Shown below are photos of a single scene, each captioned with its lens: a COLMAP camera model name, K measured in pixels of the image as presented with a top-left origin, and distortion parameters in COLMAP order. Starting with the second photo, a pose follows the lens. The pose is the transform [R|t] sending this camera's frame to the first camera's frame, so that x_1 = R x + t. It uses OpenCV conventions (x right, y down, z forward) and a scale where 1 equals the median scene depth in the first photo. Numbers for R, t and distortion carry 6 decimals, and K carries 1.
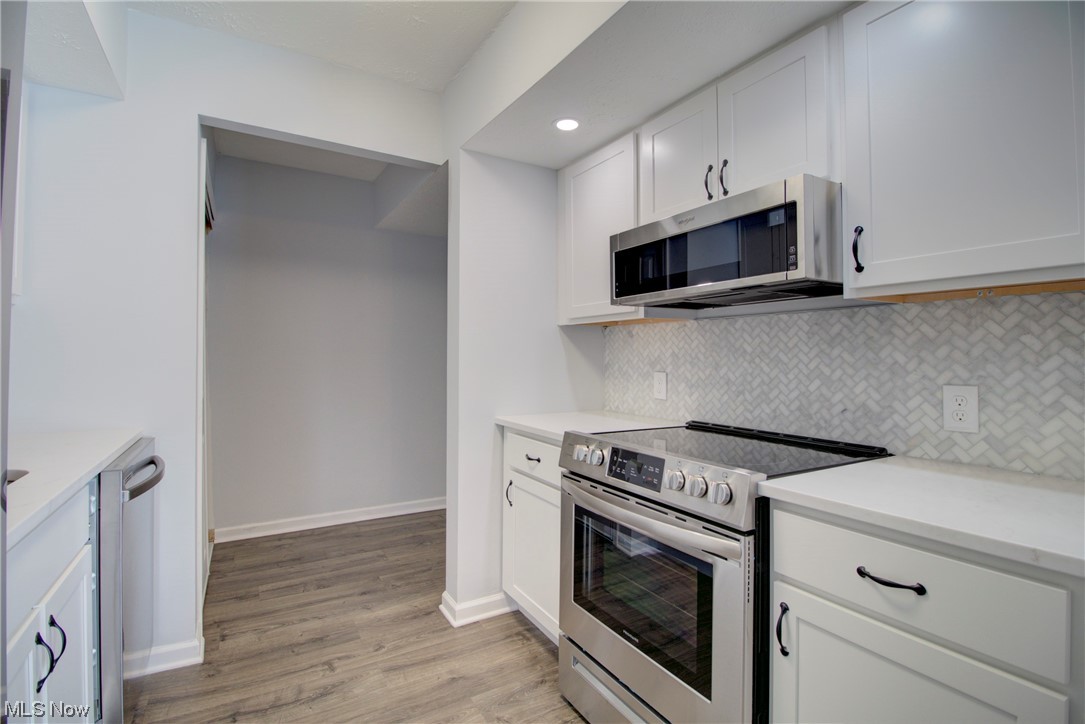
lens RADIAL K [[504.7, 0, 531.2], [0, 504.7, 352.0], [0, 0, 1]] dist [-0.016973, -0.004285]
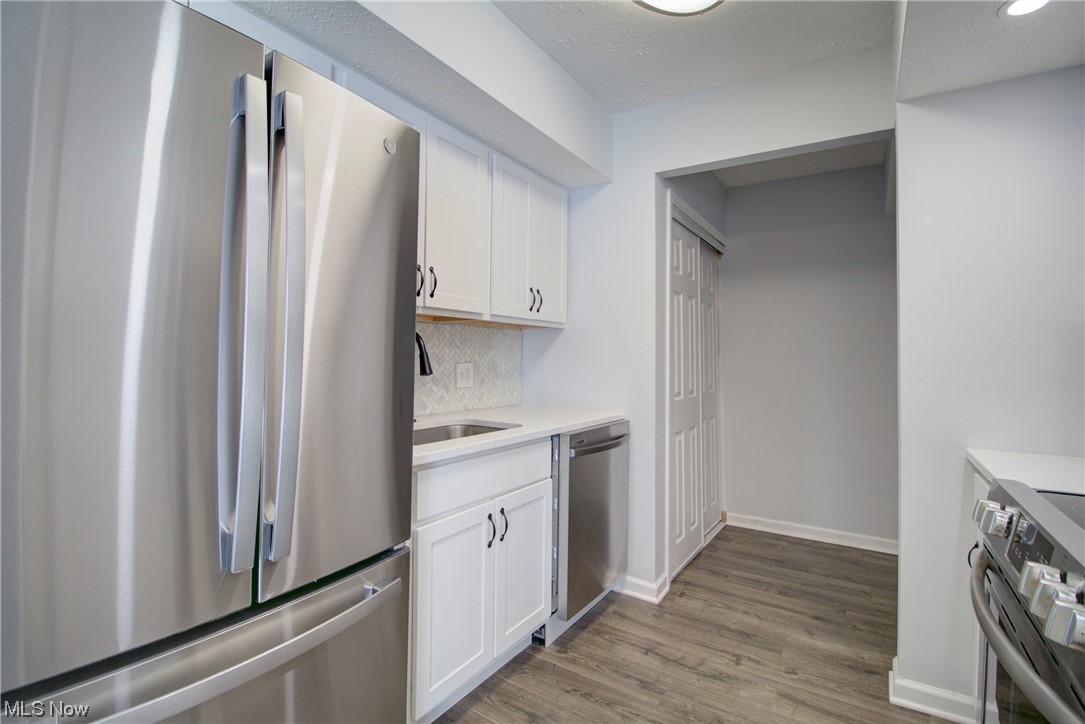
lens RADIAL K [[504.7, 0, 554.2], [0, 504.7, 364.1], [0, 0, 1]] dist [-0.016973, -0.004285]
pose [[0.463168, 0.019257, -0.886061, 0.275195], [-0.013078, 0.999804, 0.014892, 0.001407], [0.886174, 0.004690, 0.463329, 0.144973]]
